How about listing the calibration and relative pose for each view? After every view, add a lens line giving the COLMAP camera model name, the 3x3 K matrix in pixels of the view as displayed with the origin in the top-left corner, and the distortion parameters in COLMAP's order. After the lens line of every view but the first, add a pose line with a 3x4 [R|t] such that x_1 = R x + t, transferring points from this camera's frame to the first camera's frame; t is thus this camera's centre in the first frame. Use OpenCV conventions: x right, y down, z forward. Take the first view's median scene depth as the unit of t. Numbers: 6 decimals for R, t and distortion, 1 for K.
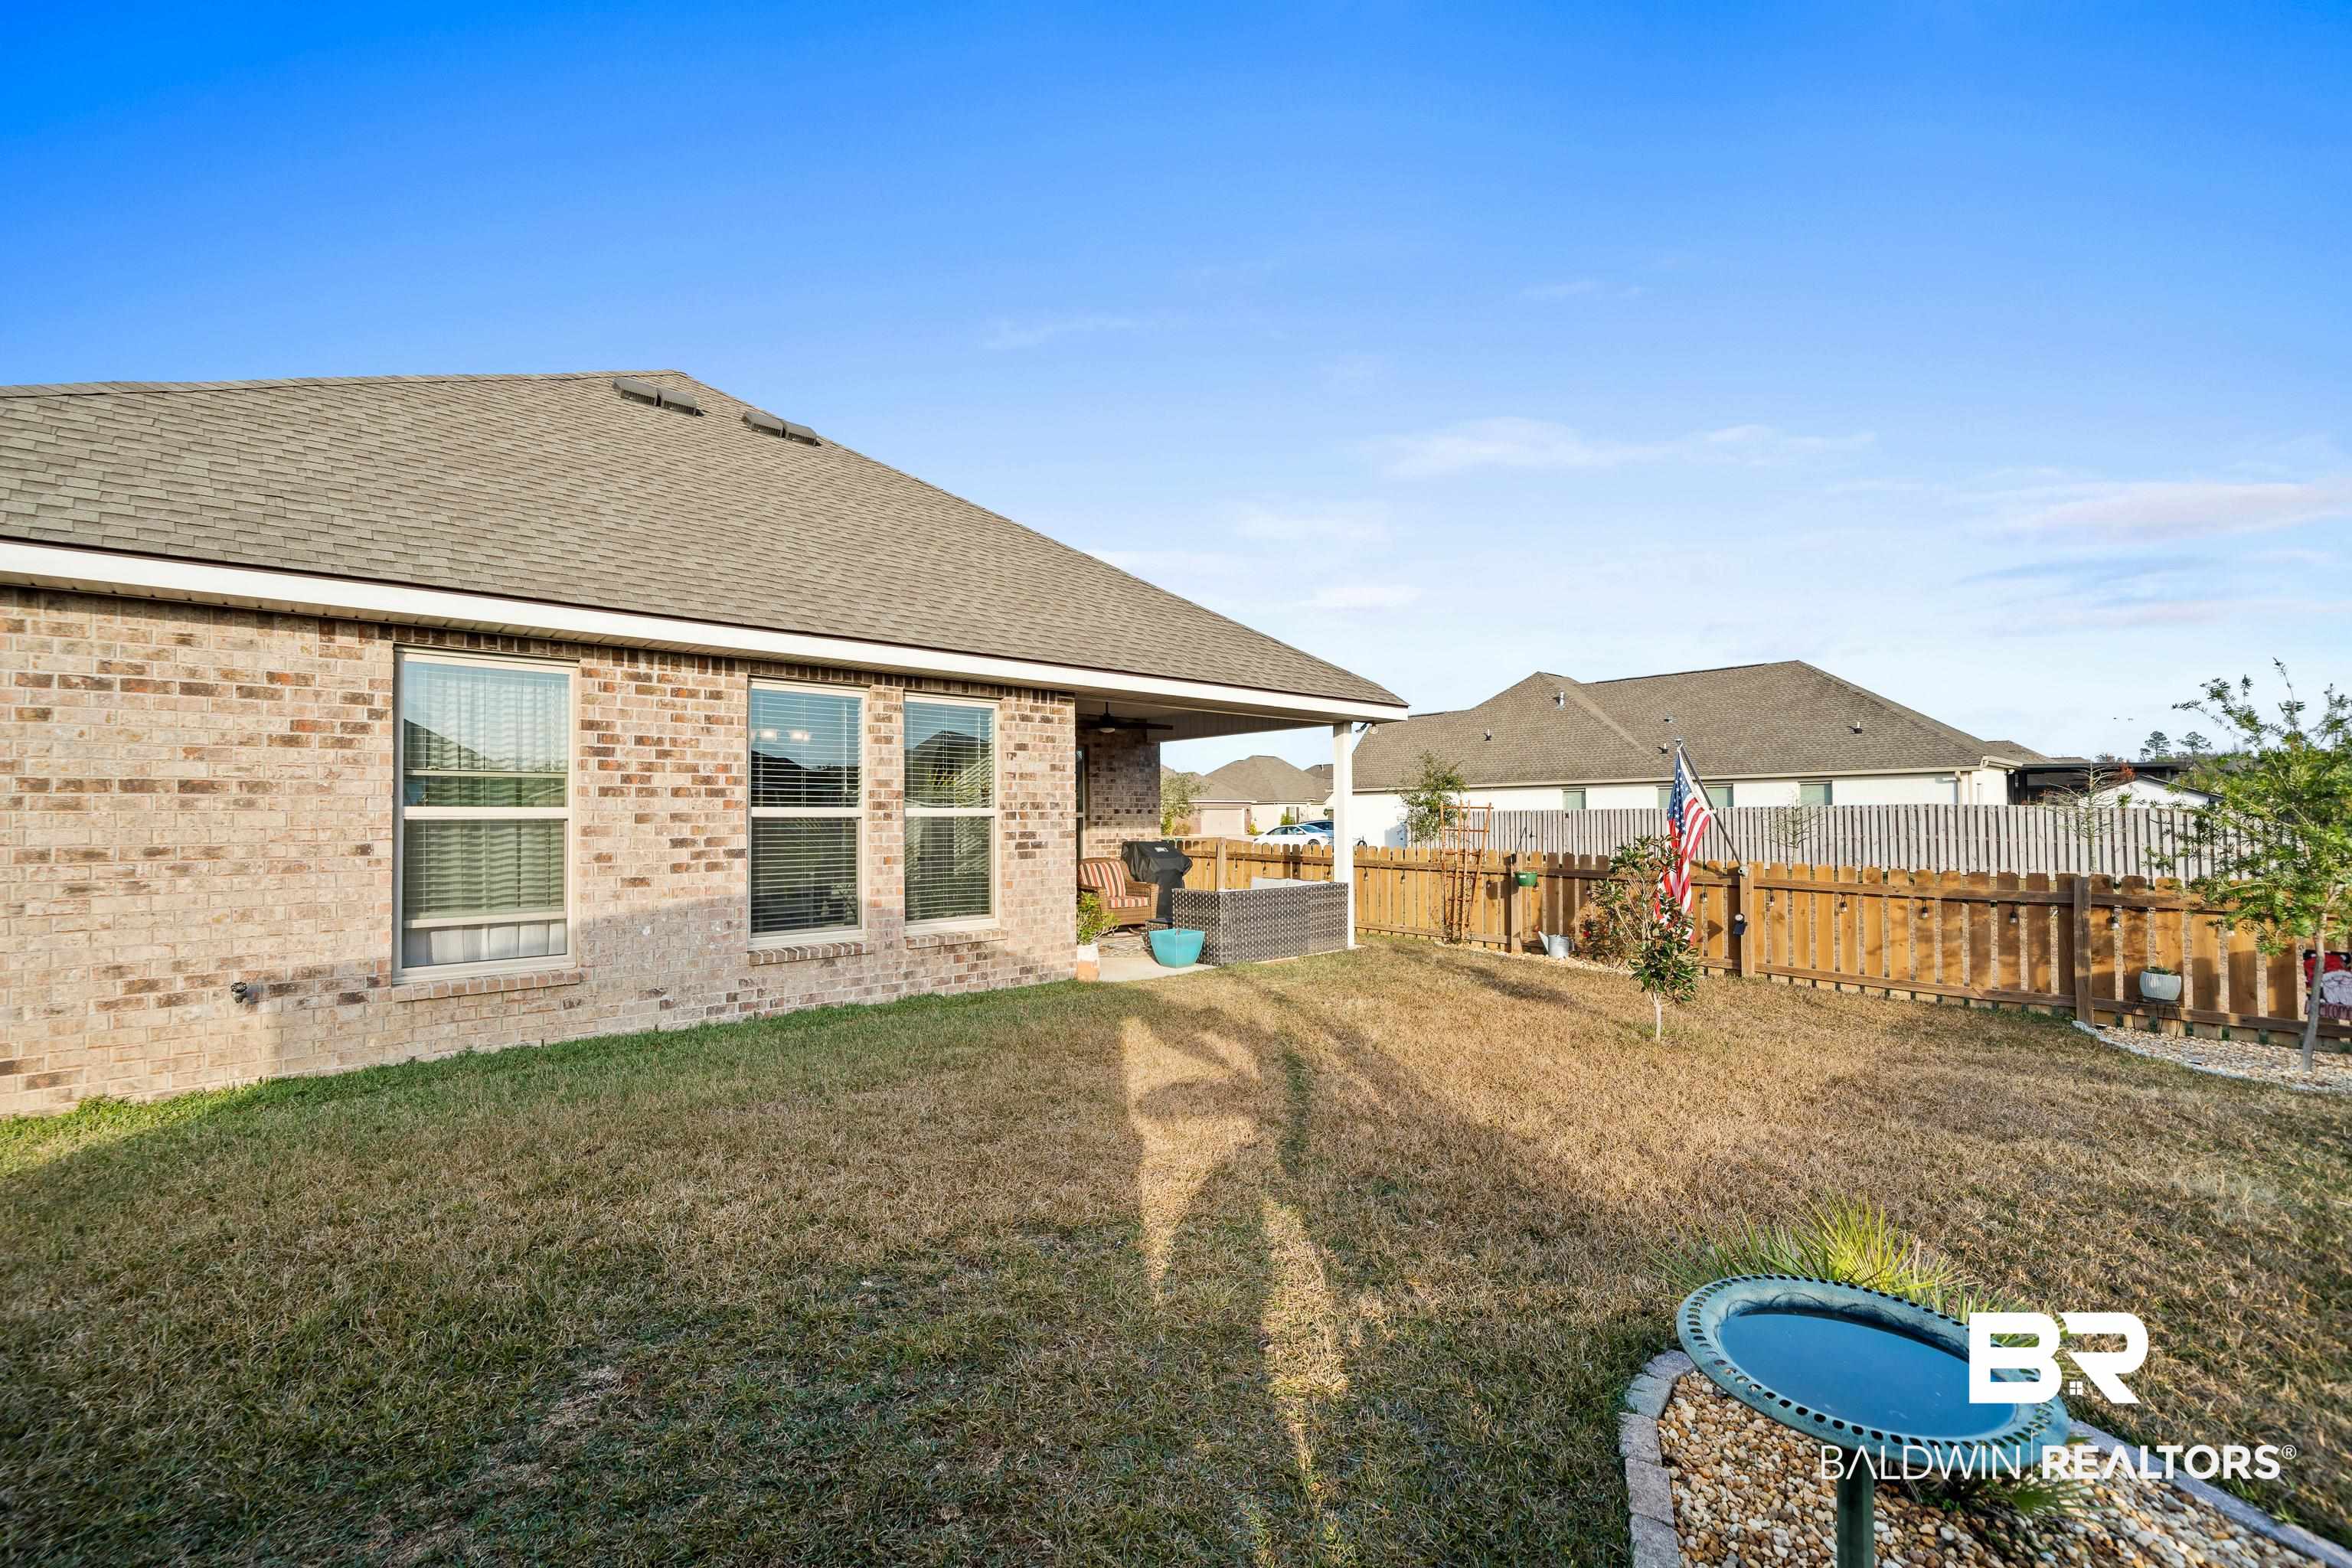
lens RADIAL K [[986.4, 0, 1175.7], [0, 986.4, 798.0], [0, 0, 1]] dist [-0.000046, 0.000385]
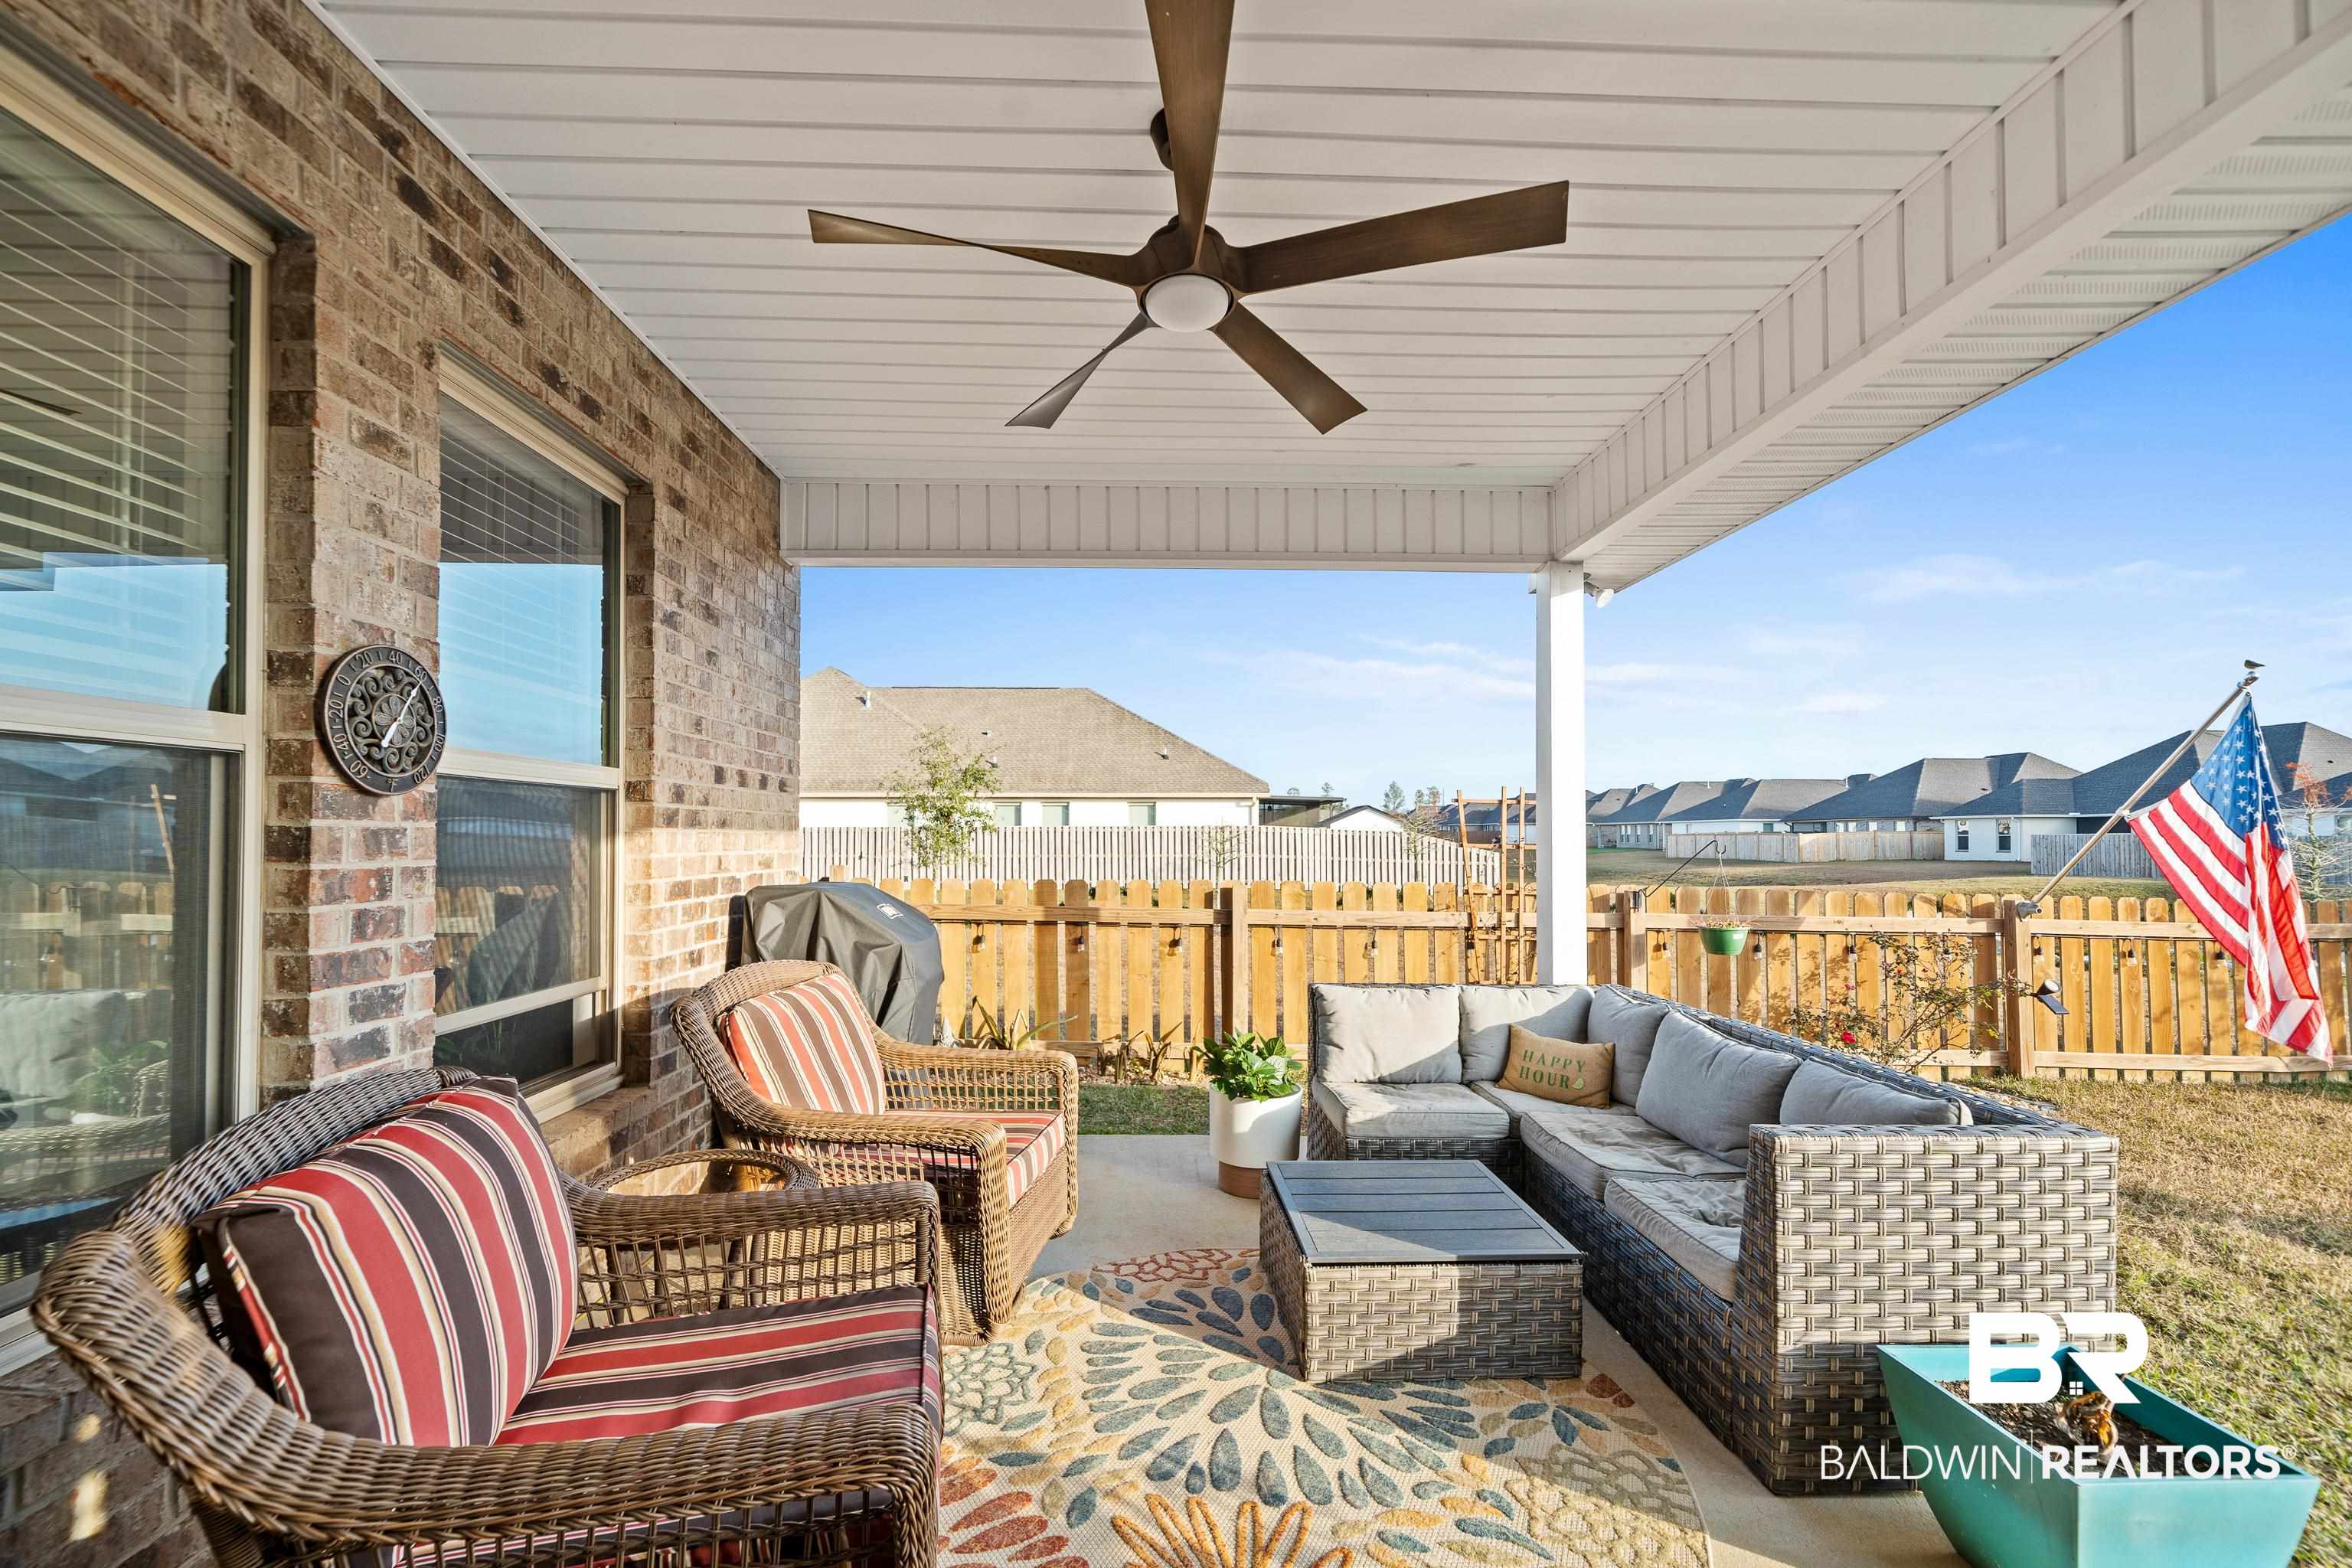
lens RADIAL K [[940.5, 0, 1176.4], [0, 940.5, 824.7], [0, 0, 1]] dist [-0.000455, -0.000032]
pose [[0.654448, 0.018830, 0.755873, -0.306087], [-0.022406, 0.999734, -0.005505, 0.045515], [-0.755775, -0.013334, 0.654696, 1.322903]]
